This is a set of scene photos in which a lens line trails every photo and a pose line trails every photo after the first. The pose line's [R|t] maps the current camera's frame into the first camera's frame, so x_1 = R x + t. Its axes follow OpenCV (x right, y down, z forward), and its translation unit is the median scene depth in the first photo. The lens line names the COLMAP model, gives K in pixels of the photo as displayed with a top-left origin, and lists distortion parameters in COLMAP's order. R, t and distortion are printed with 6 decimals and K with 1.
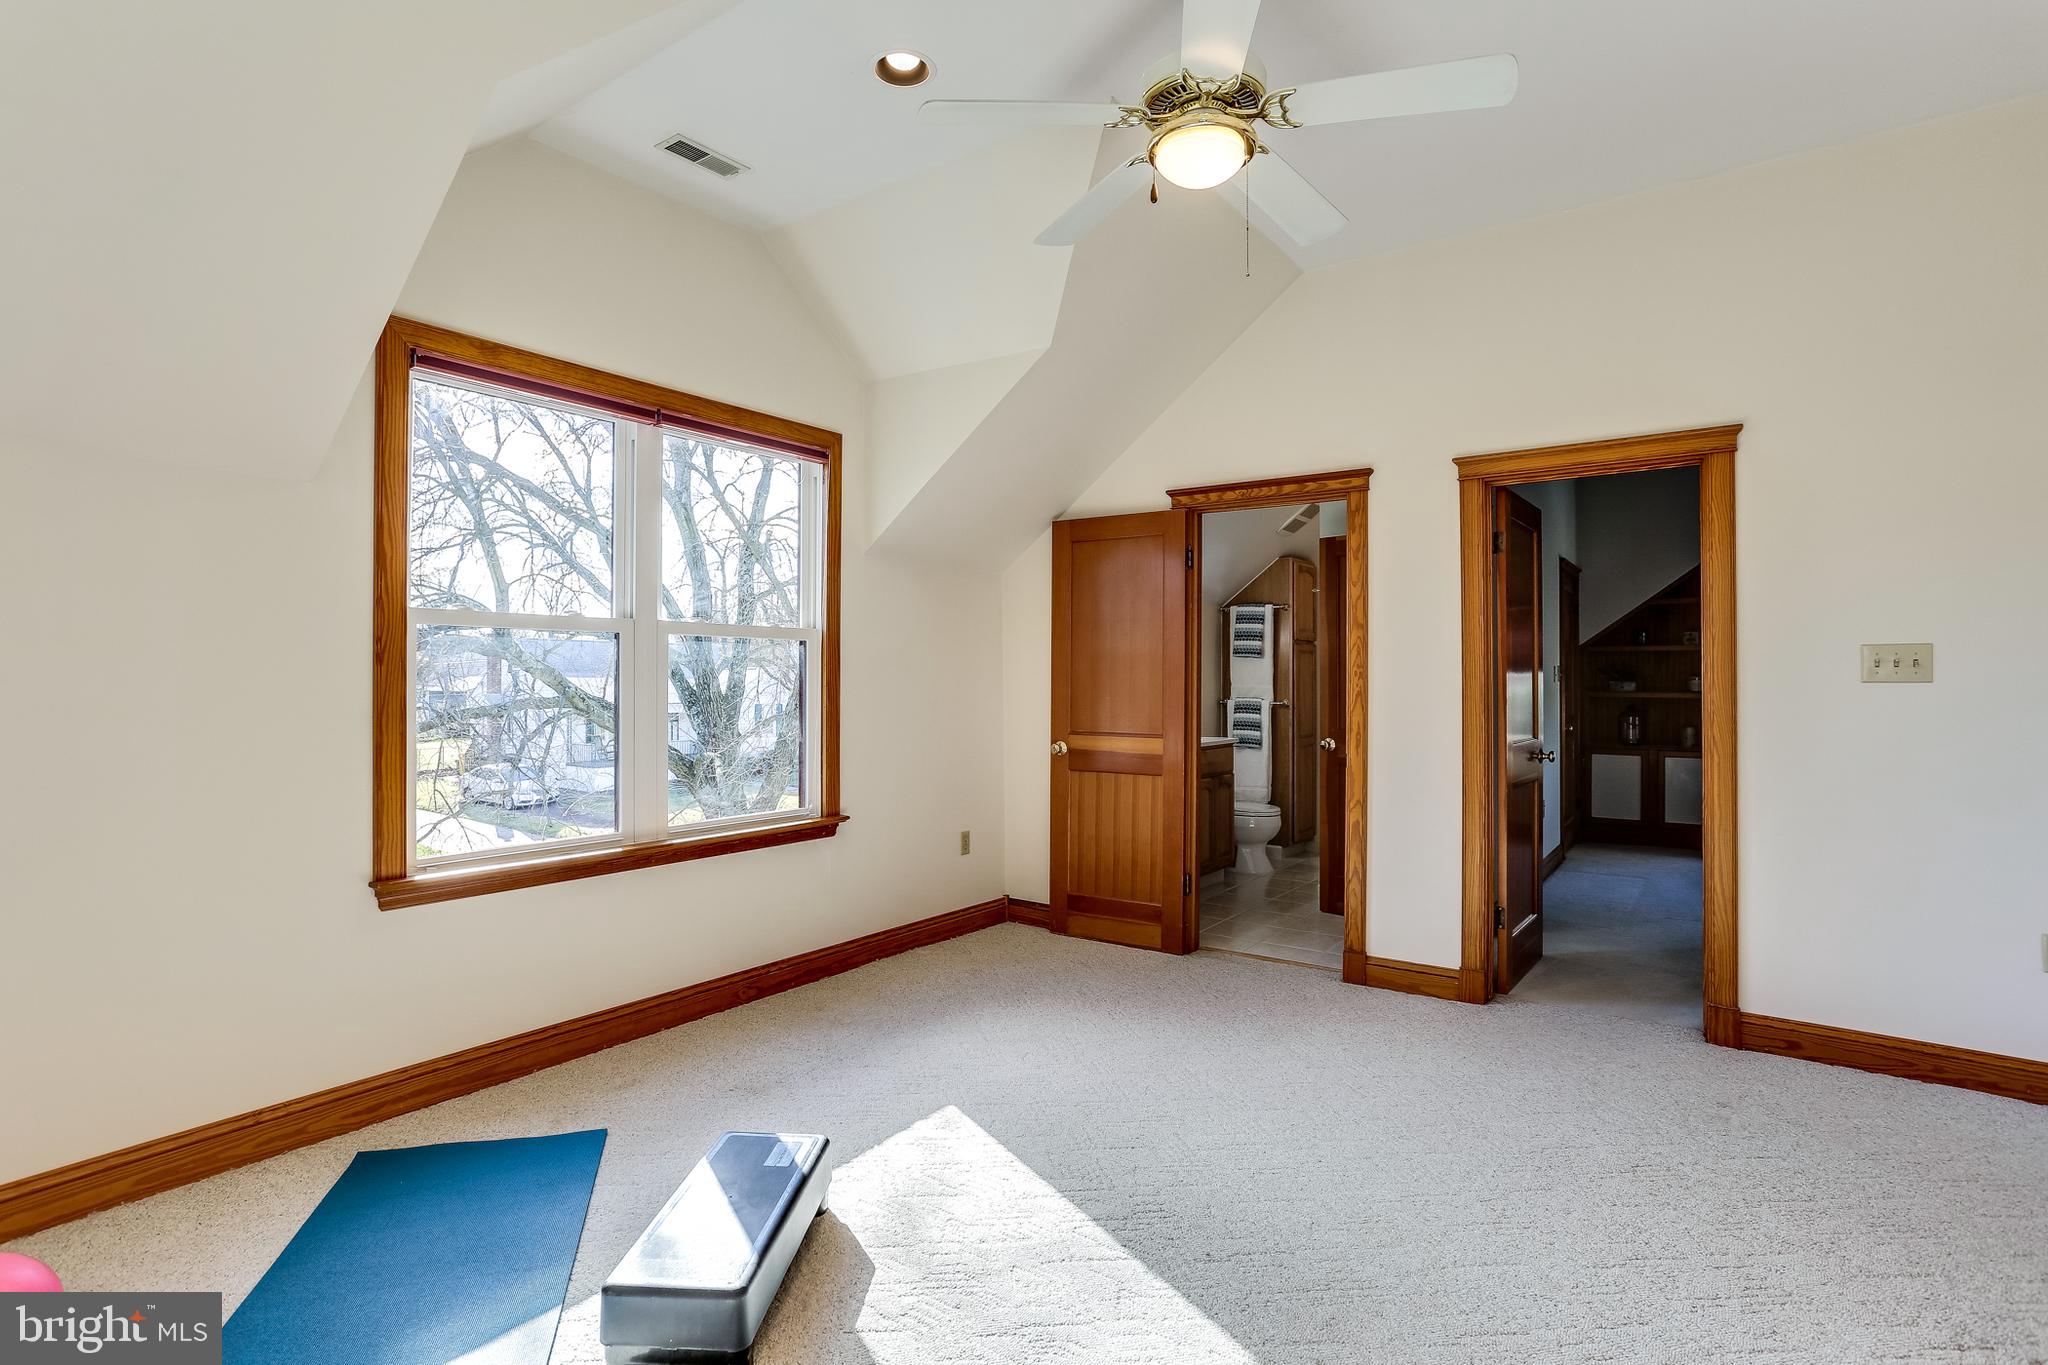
lens RADIAL K [[983.1, 0, 1009.4], [0, 983.1, 682.8], [0, 0, 1]] dist [0.005663, 0.001297]
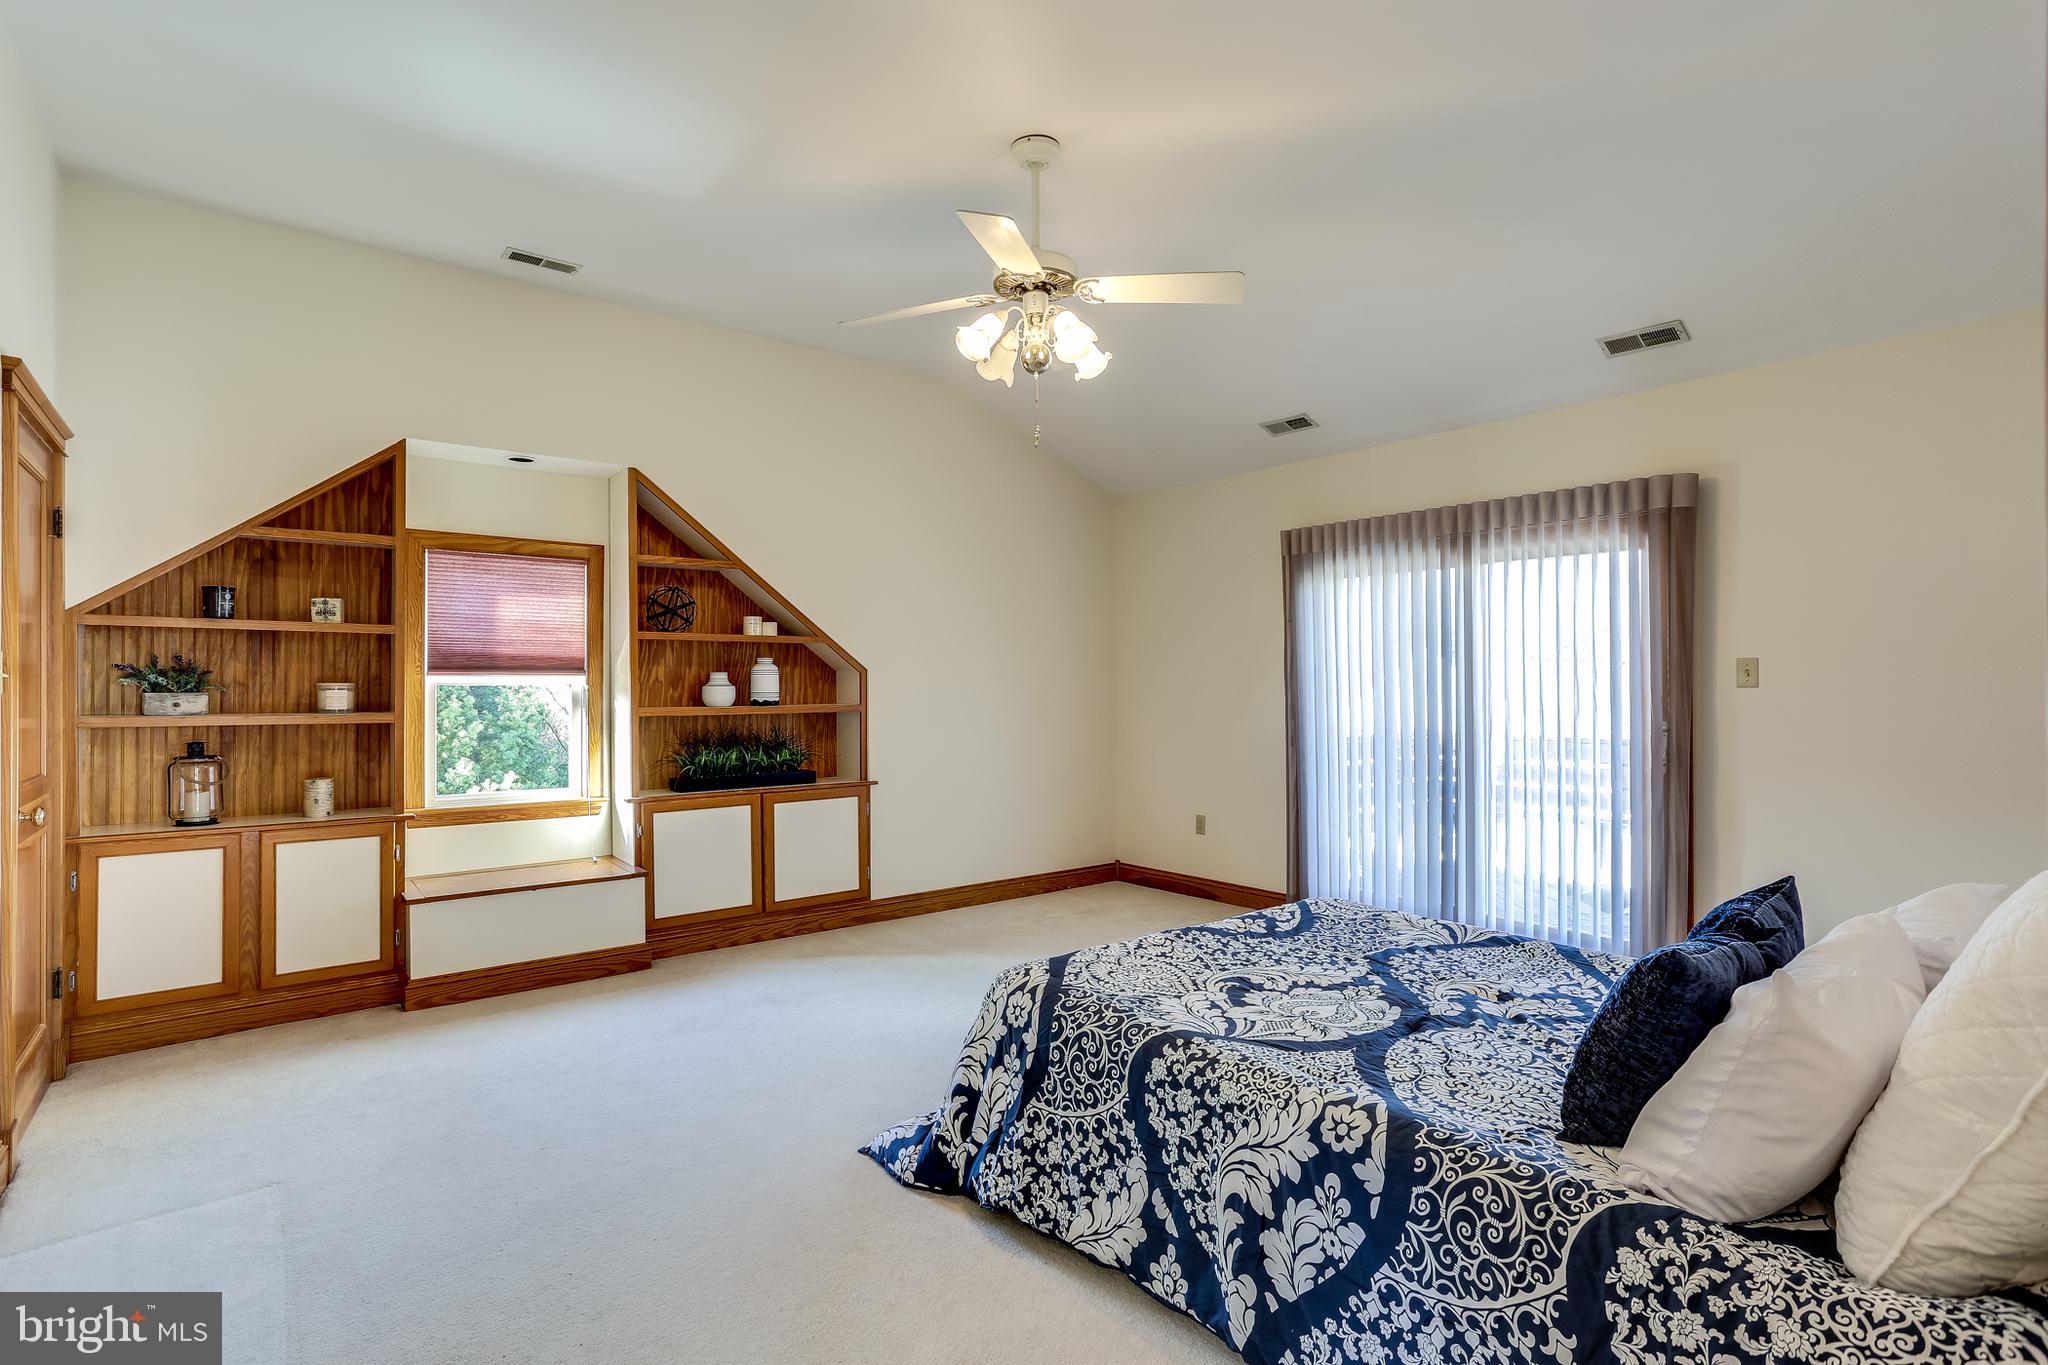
lens RADIAL K [[983.1, 0, 1023.5], [0, 983.1, 692.8], [0, 0, 1]] dist [0.005663, 0.001297]
pose [[-0.411491, 0.003611, 0.911407, 0.030843], [0.006029, 0.999981, -0.001240, 0.001163], [-0.911394, 0.004985, -0.411505, 0.835719]]
